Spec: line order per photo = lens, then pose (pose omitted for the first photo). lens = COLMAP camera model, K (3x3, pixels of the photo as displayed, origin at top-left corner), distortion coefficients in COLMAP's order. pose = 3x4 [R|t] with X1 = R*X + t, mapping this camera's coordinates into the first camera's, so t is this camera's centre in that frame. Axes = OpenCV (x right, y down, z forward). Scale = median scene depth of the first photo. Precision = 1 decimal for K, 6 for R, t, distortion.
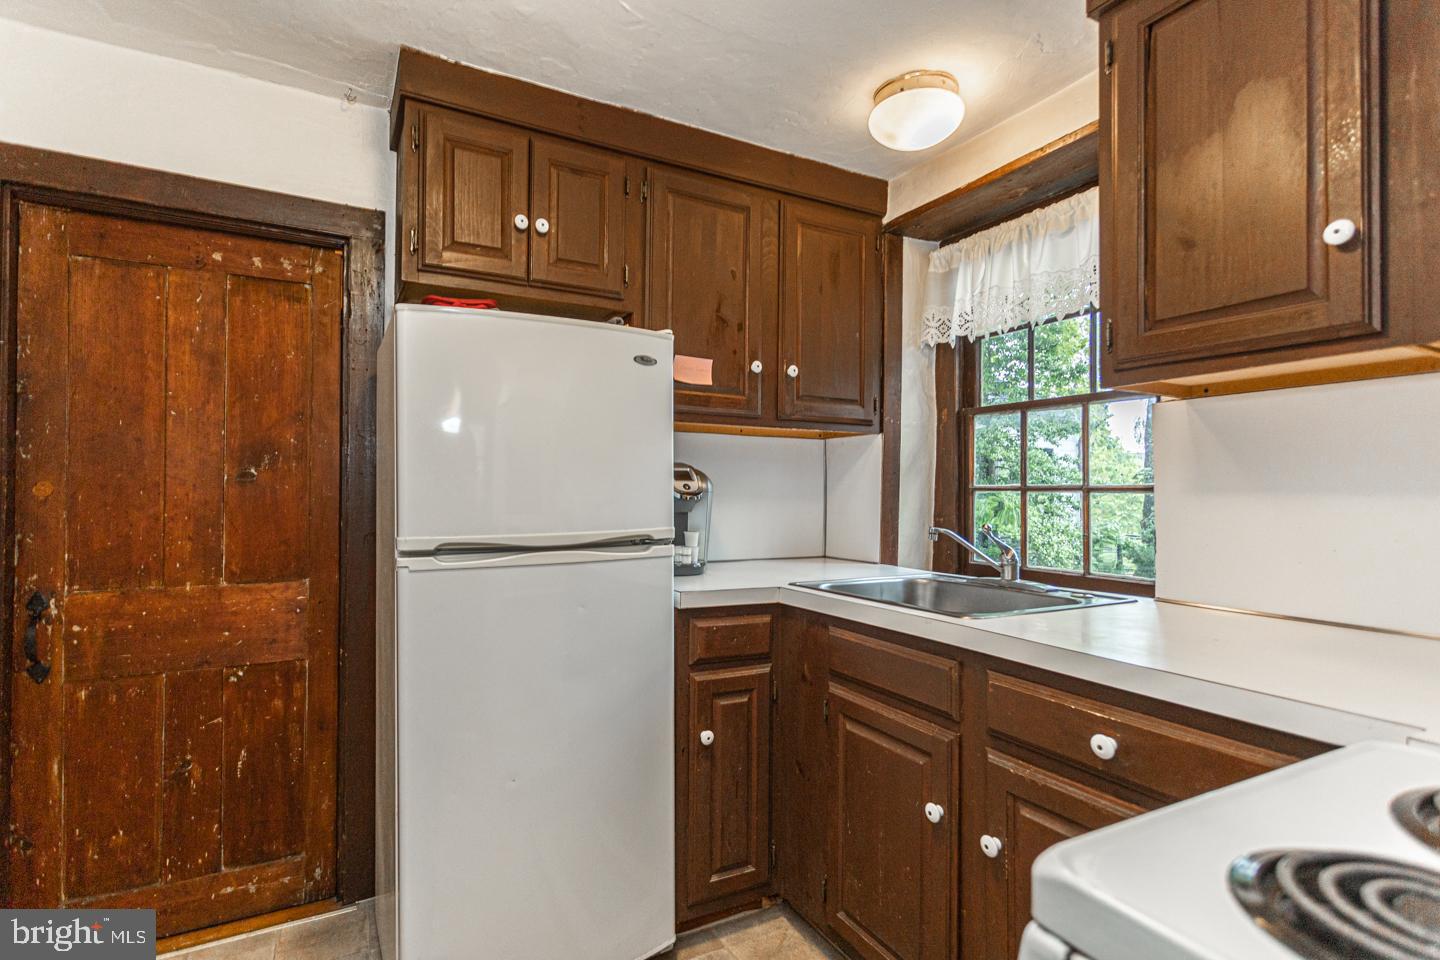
lens RADIAL K [[697.6, 0, 715.2], [0, 697.6, 489.2], [0, 0, 1]] dist [-0.000186, 0.001242]
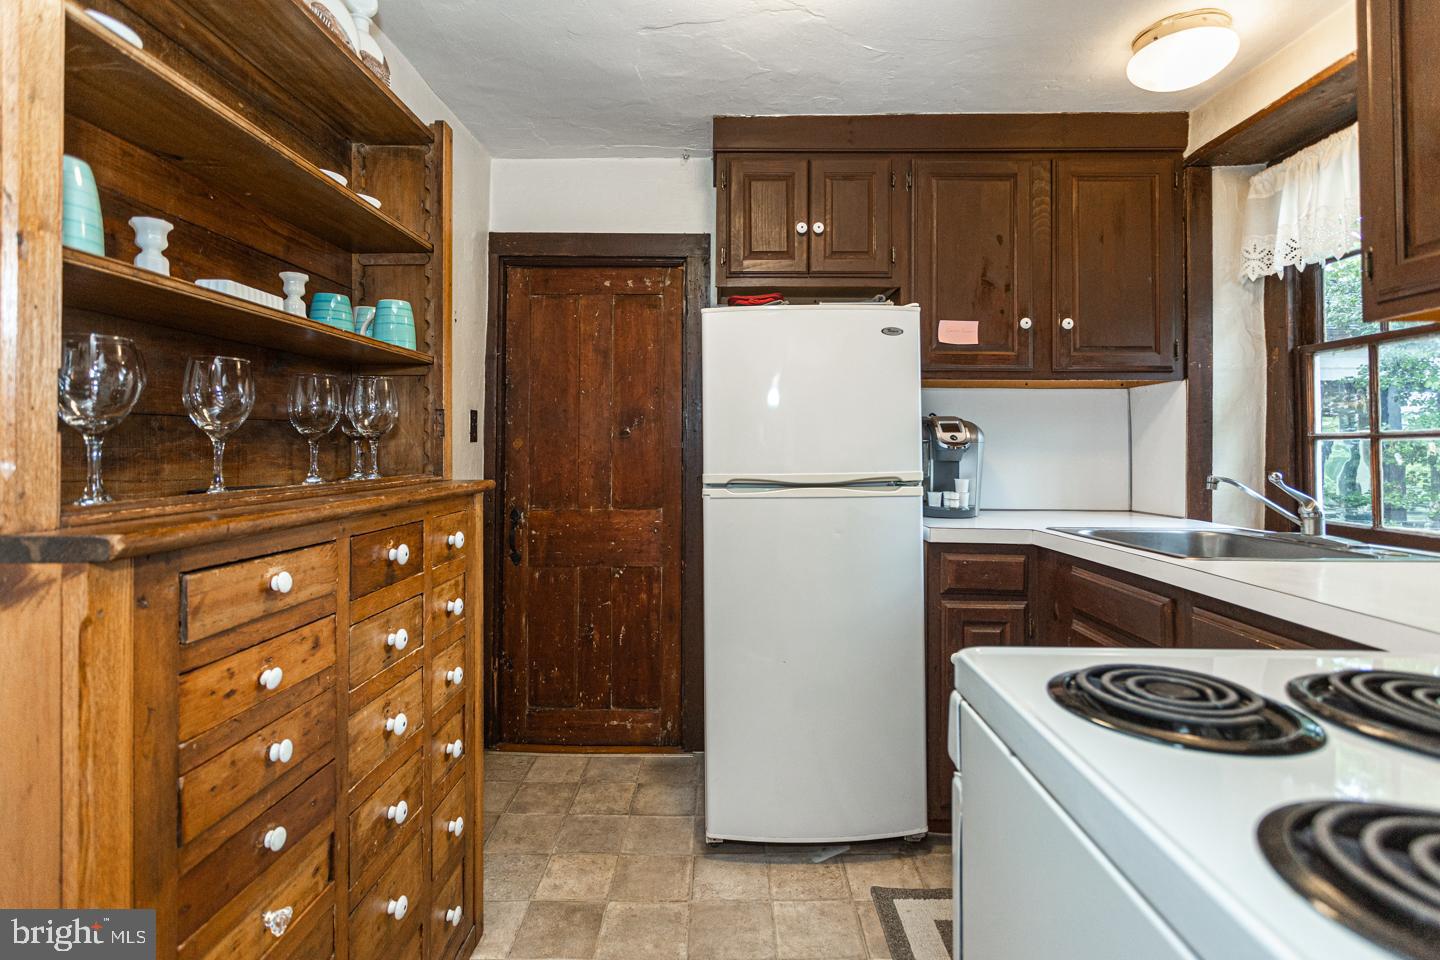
lens RADIAL K [[716.0, 0, 726.0], [0, 716.0, 438.2], [0, 0, 1]] dist [-0.000056, 0.000825]
pose [[0.882029, -0.013226, -0.471009, 0.194249], [0.005115, 0.999816, -0.018496, 0.017744], [0.471167, 0.013904, 0.881934, -0.187058]]
